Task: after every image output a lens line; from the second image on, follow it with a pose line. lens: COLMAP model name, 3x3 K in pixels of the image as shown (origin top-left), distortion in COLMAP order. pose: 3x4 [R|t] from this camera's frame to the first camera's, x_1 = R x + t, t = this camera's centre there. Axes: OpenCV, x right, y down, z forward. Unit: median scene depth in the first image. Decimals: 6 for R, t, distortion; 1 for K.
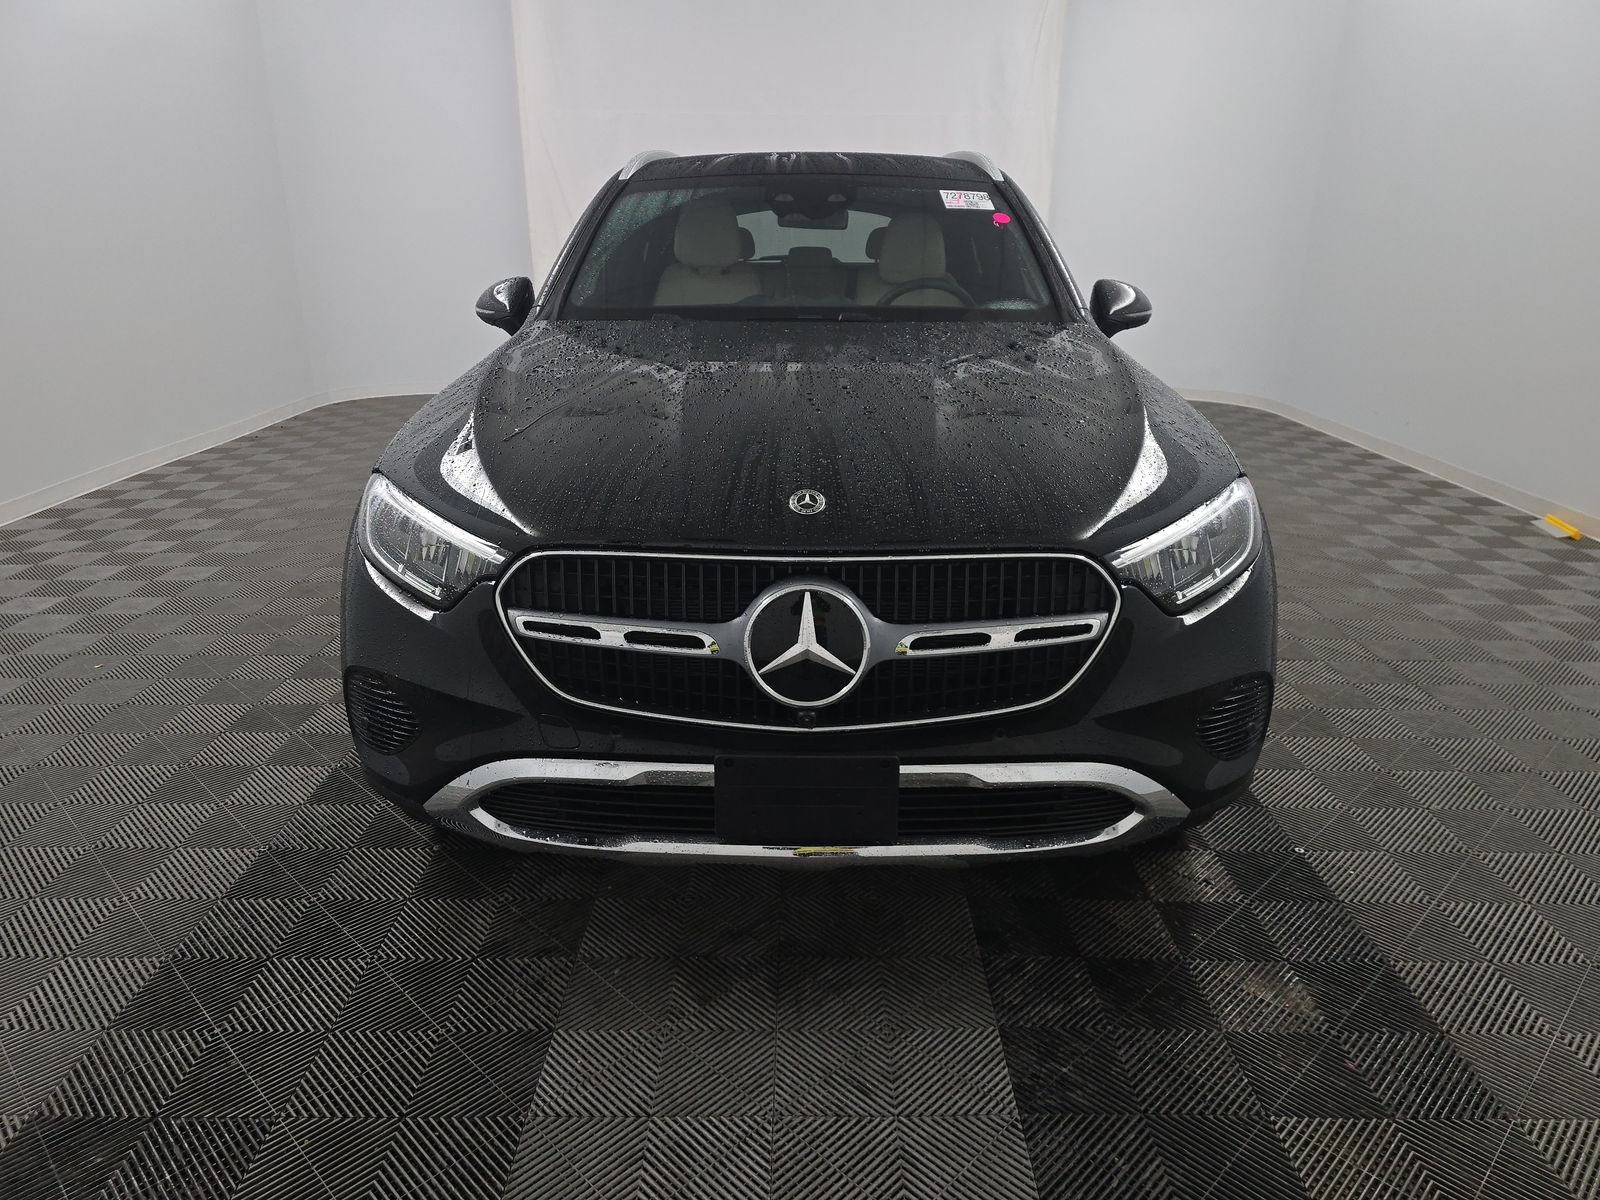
lens RADIAL K [[1105.0, 0, 800.0], [0, 1105.0, 600.0], [0, 0, 1]] dist [-0.028715, -0.002423]
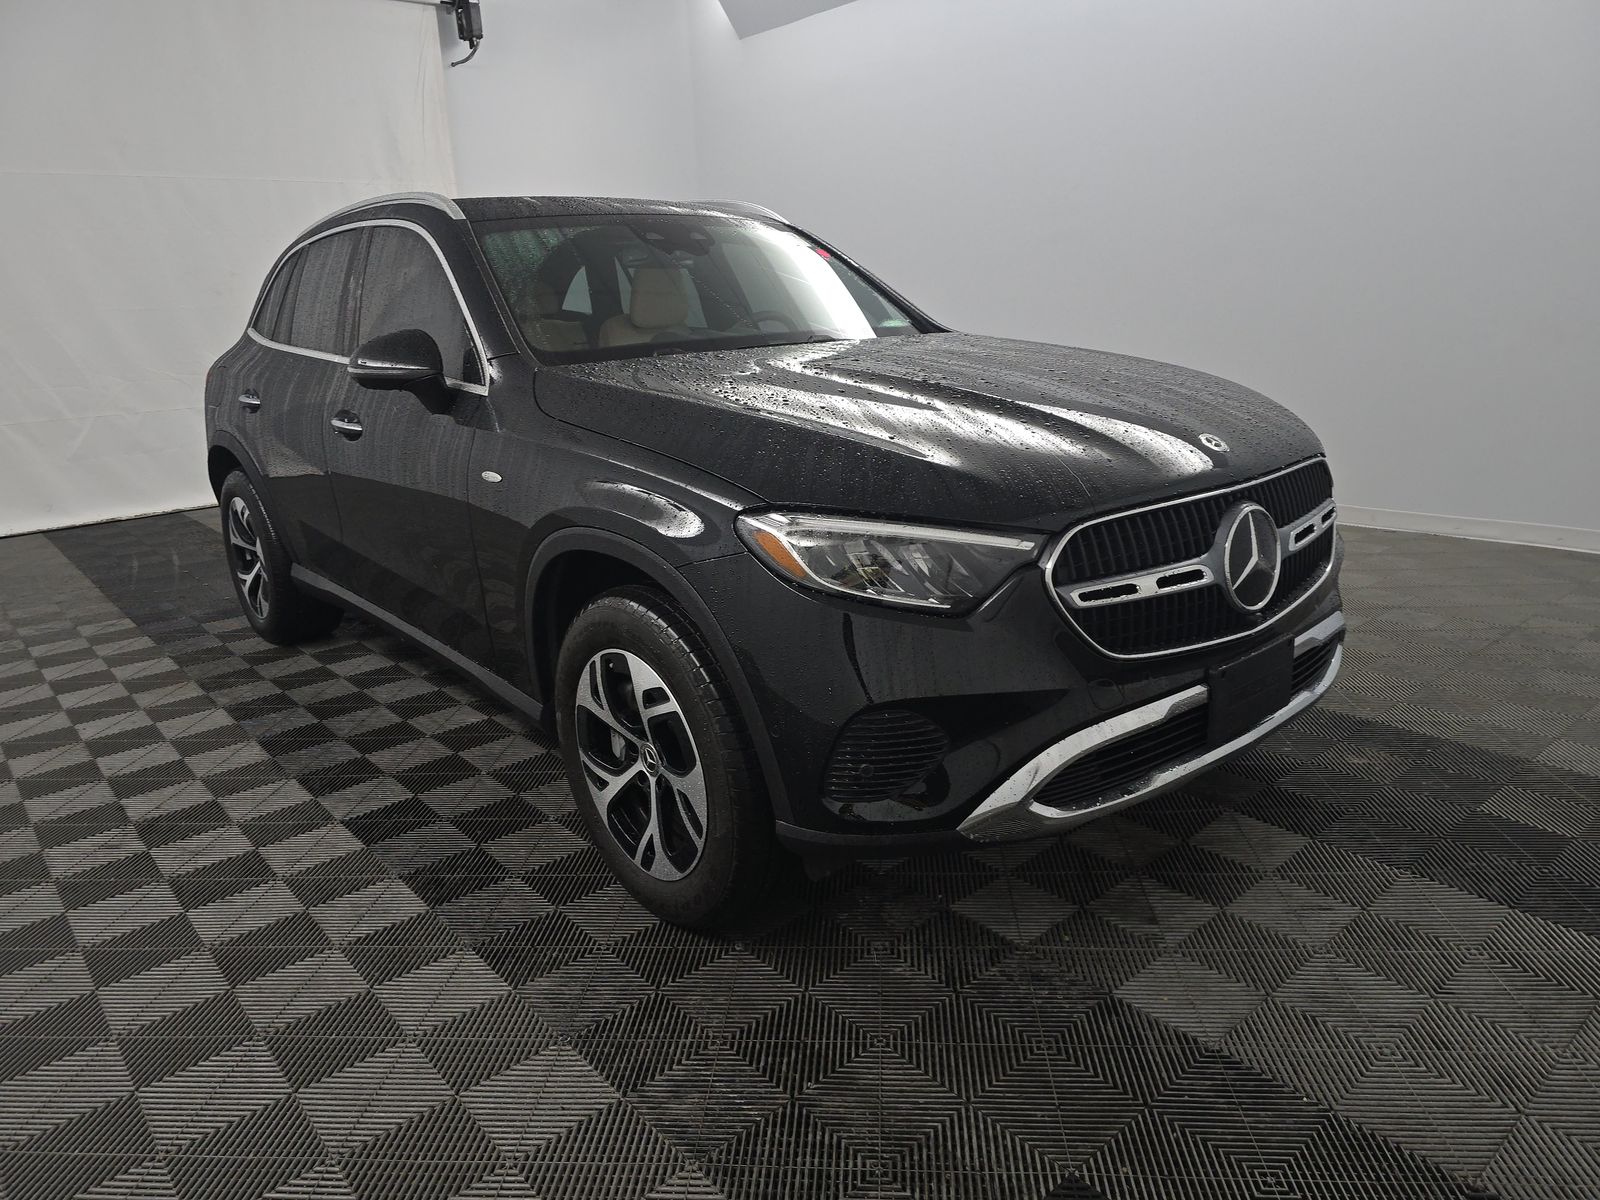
lens RADIAL K [[1105.0, 0, 800.0], [0, 1105.0, 600.0], [0, 0, 1]] dist [-0.028715, -0.002423]
pose [[0.755565, -0.216070, 0.618413, -1.094906], [0.258339, 0.965808, 0.021815, -0.066281], [-0.601982, 0.143277, 0.785550, 0.345592]]
